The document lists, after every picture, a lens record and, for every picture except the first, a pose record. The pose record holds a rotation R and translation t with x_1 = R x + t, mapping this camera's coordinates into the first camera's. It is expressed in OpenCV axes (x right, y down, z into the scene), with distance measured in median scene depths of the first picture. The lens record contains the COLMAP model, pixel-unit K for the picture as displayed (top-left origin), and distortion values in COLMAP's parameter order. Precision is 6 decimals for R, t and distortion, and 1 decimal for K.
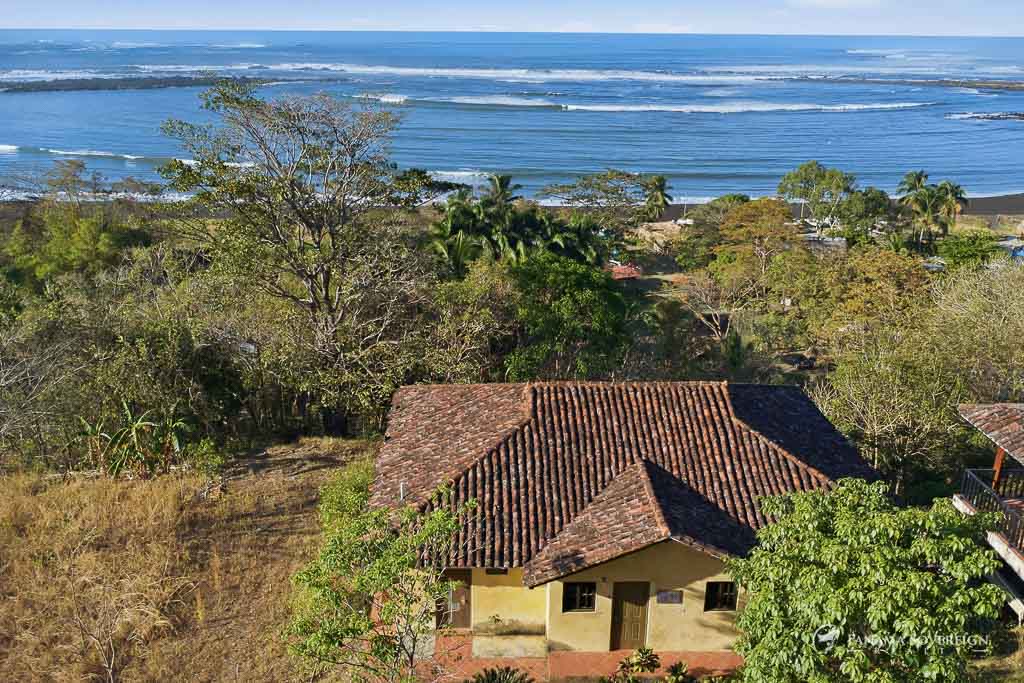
lens RADIAL K [[871.9, 0, 512.1], [0, 871.9, 343.2], [0, 0, 1]] dist [0.052813, 0.005904]
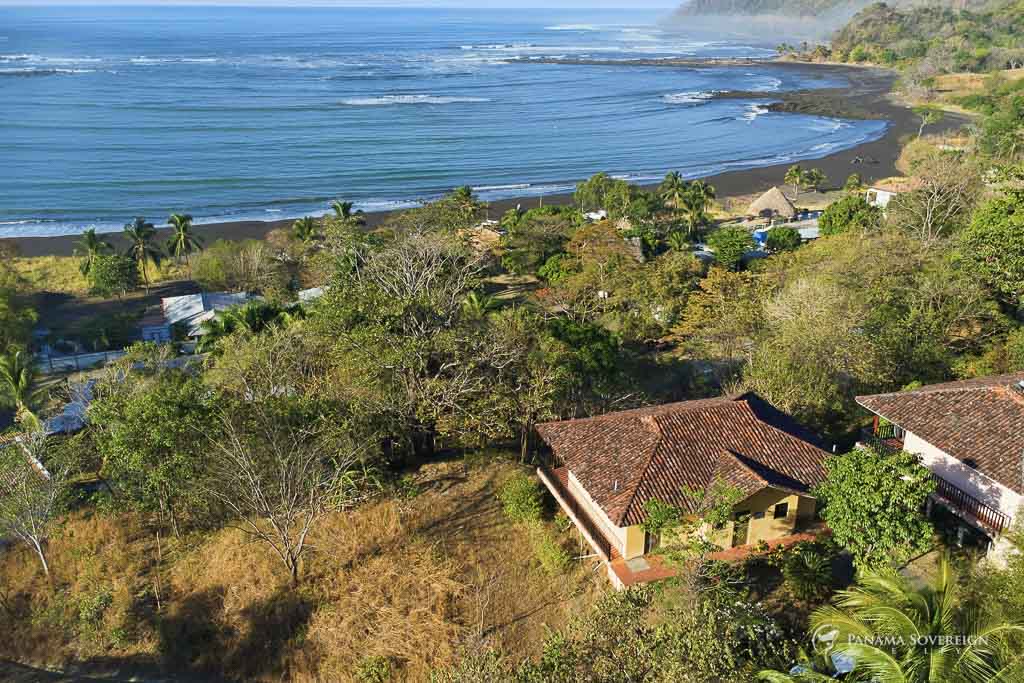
lens RADIAL K [[871.9, 0, 511.7], [0, 871.9, 340.1], [0, 0, 1]] dist [0.052813, 0.005904]
pose [[0.954408, -0.115455, 0.275272, -0.725486], [0.109508, 0.993300, 0.036932, -0.205231], [-0.277691, -0.005104, 0.960657, -0.640604]]
